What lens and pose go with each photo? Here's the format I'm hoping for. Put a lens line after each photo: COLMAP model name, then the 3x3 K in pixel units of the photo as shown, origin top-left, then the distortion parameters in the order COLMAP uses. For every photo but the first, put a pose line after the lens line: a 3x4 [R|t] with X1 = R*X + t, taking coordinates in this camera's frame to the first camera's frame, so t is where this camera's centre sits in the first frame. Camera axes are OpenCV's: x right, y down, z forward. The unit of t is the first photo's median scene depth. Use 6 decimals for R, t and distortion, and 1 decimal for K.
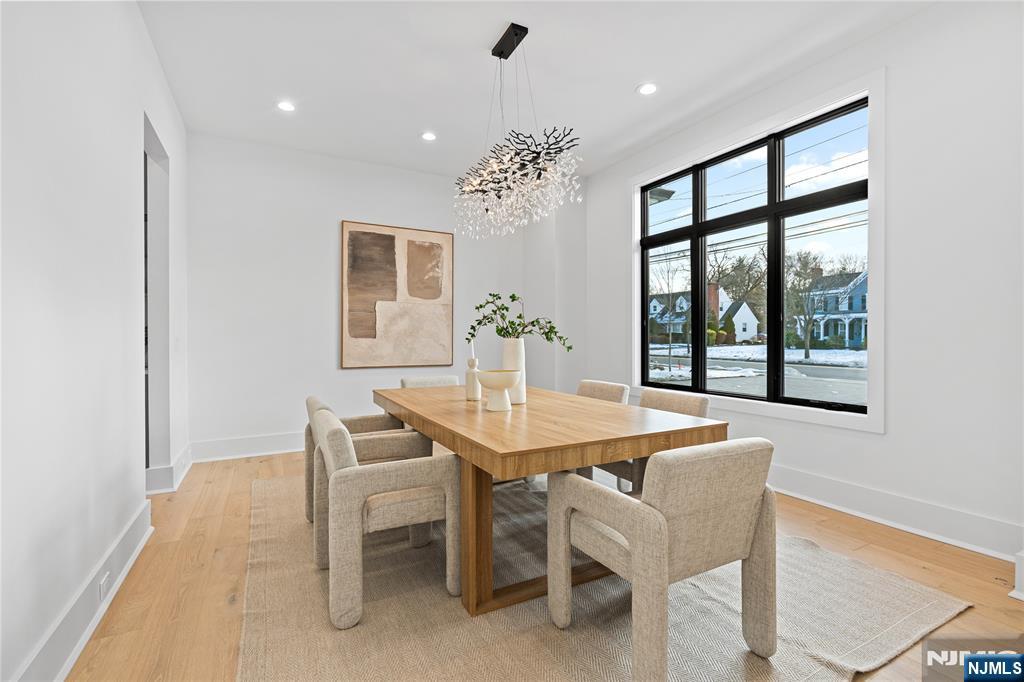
lens RADIAL K [[463.3, 0, 512.6], [0, 463.3, 340.2], [0, 0, 1]] dist [-0.004720, 0.001040]
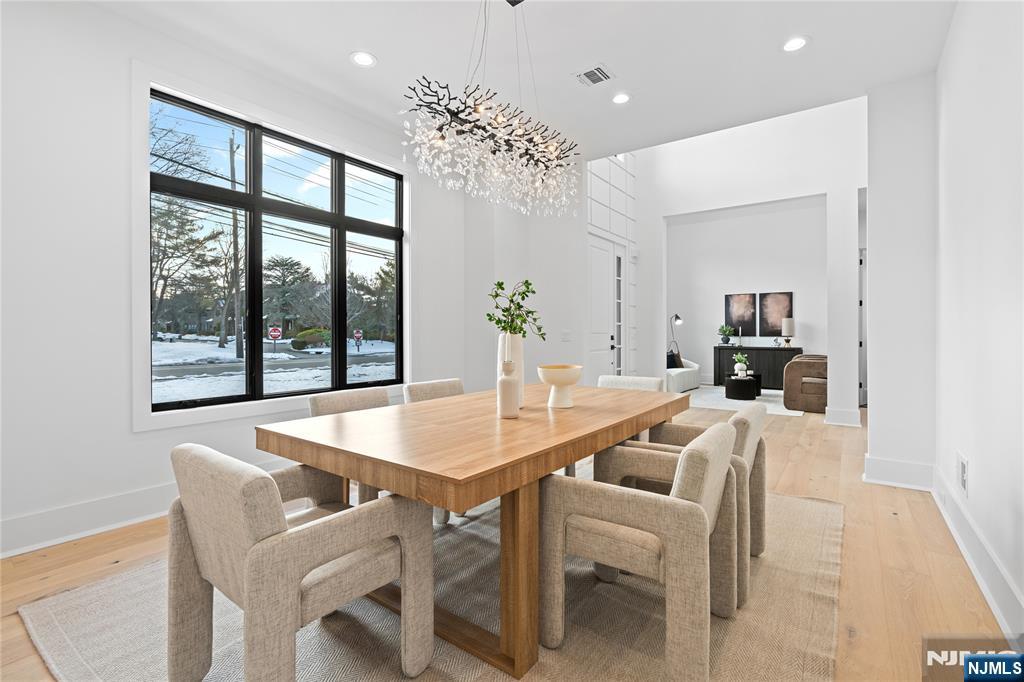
lens RADIAL K [[463.3, 0, 514.2], [0, 463.3, 340.2], [0, 0, 1]] dist [-0.004720, 0.001040]
pose [[-0.438274, -0.002598, 0.898838, -0.632215], [0.002424, 0.999989, 0.004072, 0.004800], [-0.898838, 0.003963, -0.438263, 1.111778]]
